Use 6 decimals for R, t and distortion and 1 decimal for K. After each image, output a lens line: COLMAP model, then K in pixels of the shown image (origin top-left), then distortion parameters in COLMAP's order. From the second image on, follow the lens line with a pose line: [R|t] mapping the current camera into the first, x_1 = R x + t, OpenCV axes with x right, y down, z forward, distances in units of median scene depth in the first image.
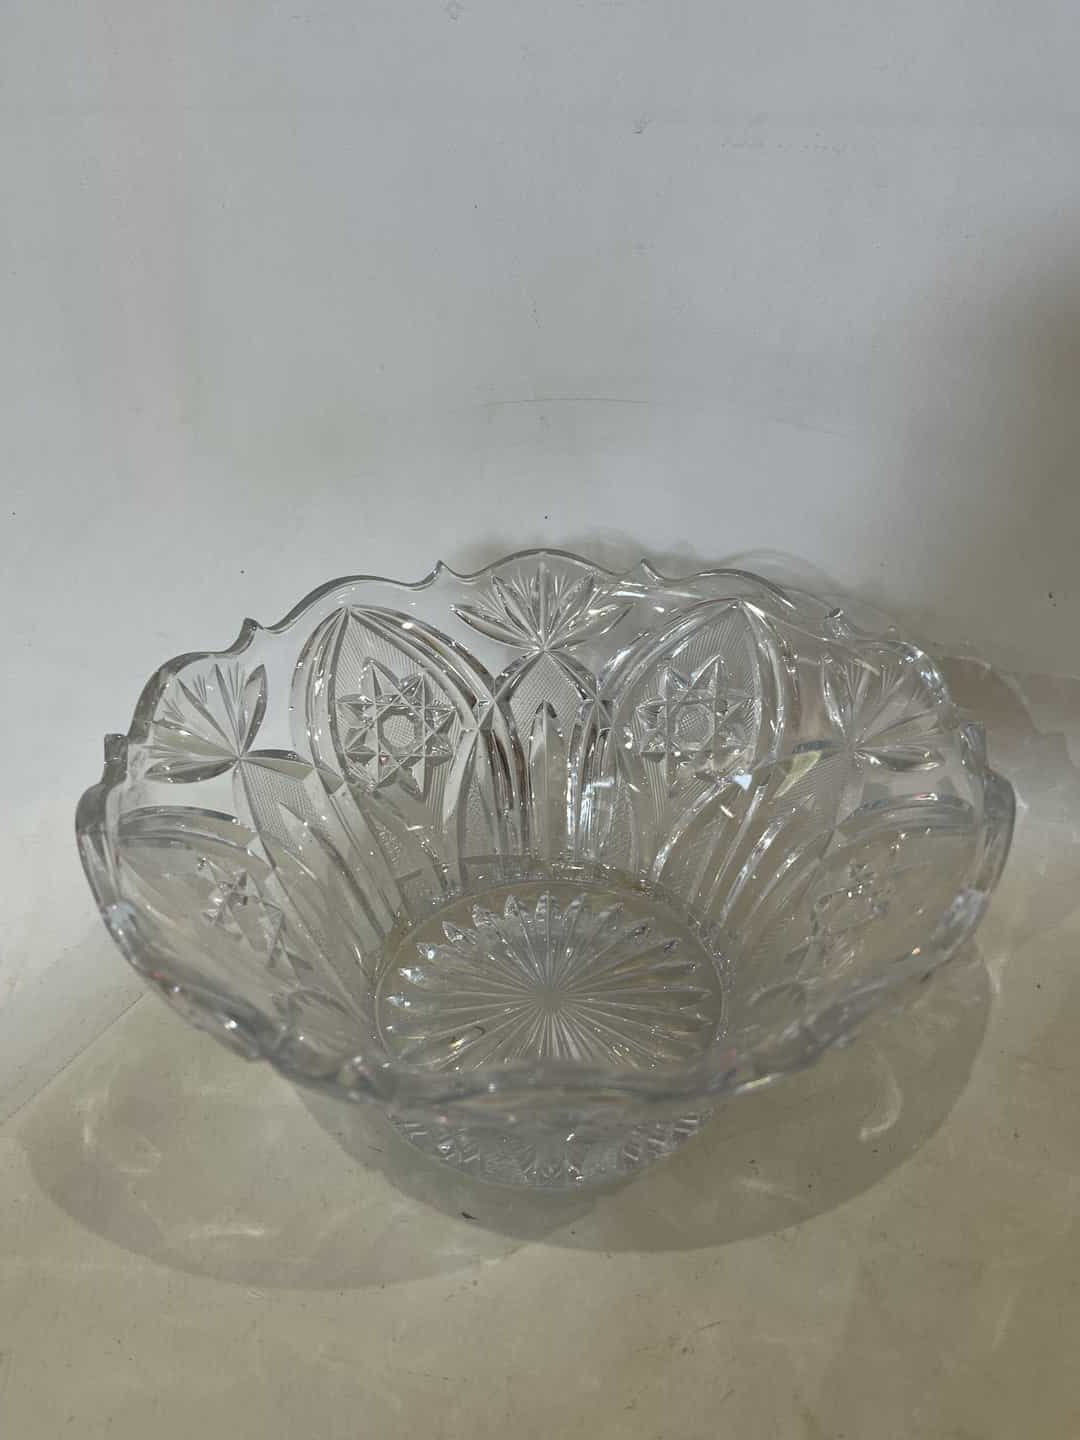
lens RADIAL K [[1149.4, 0, 540.0], [0, 1149.4, 720.0], [0, 0, 1]] dist [0.001929, -0.004400]
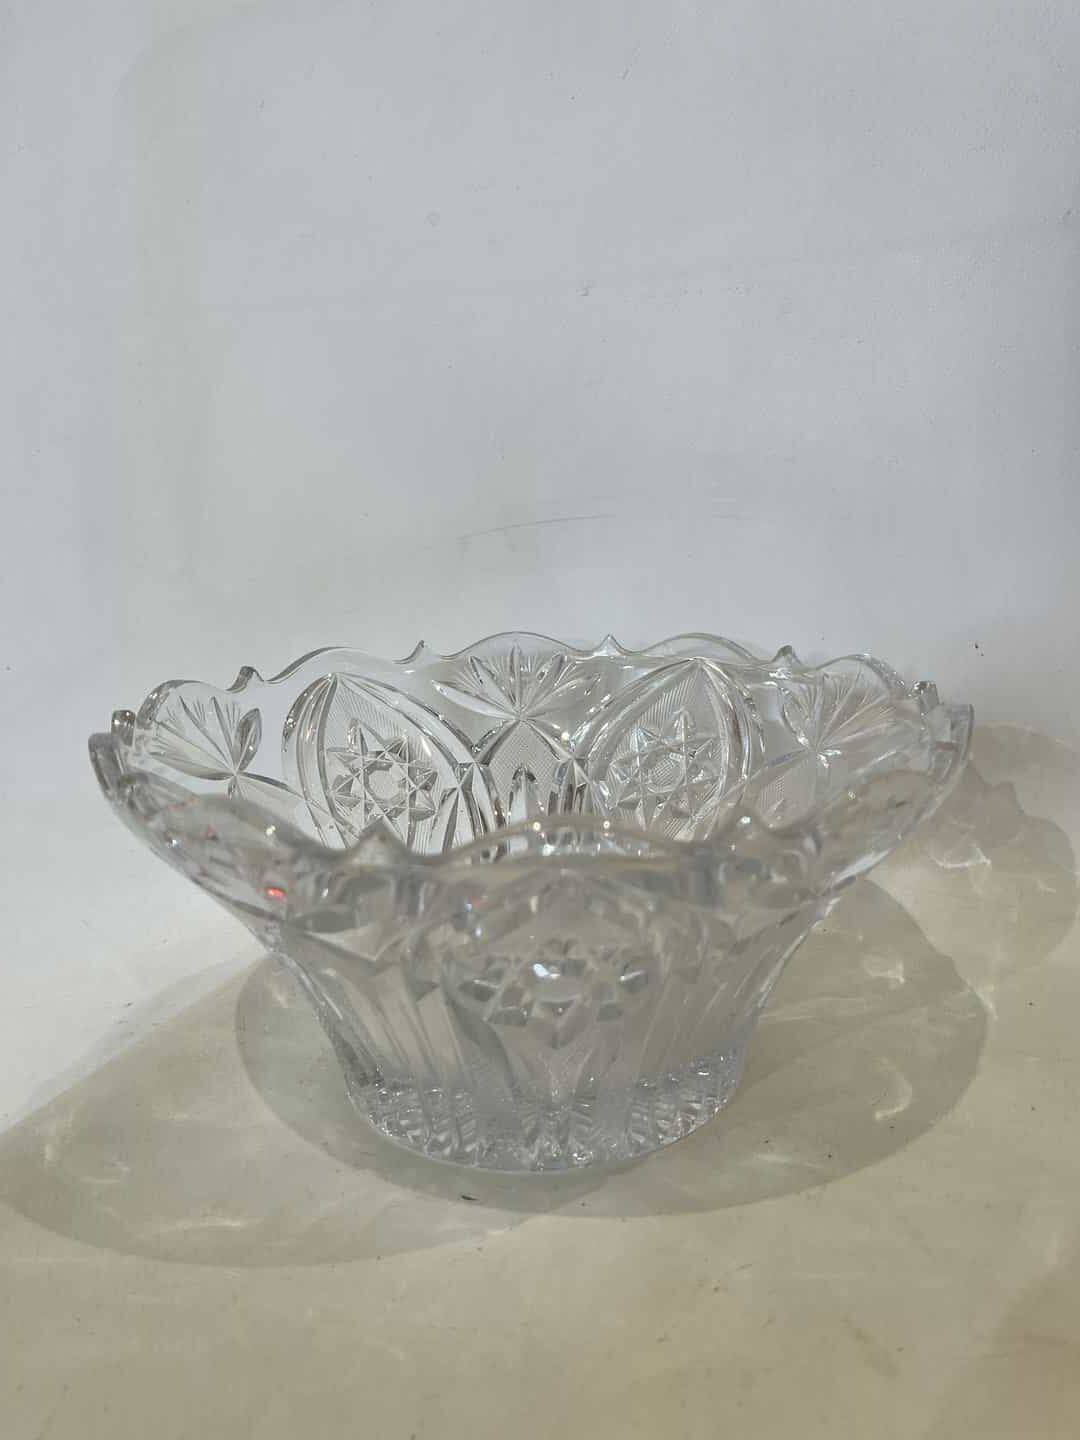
lens RADIAL K [[1112.8, 0, 542.9], [0, 1112.8, 623.0], [0, 0, 1]] dist [-0.000461, 0.003170]
pose [[0.998446, -0.020121, 0.051965, -0.030855], [0.036569, 0.940232, -0.338566, 0.234115], [-0.042047, 0.339940, 0.939507, 0.002184]]
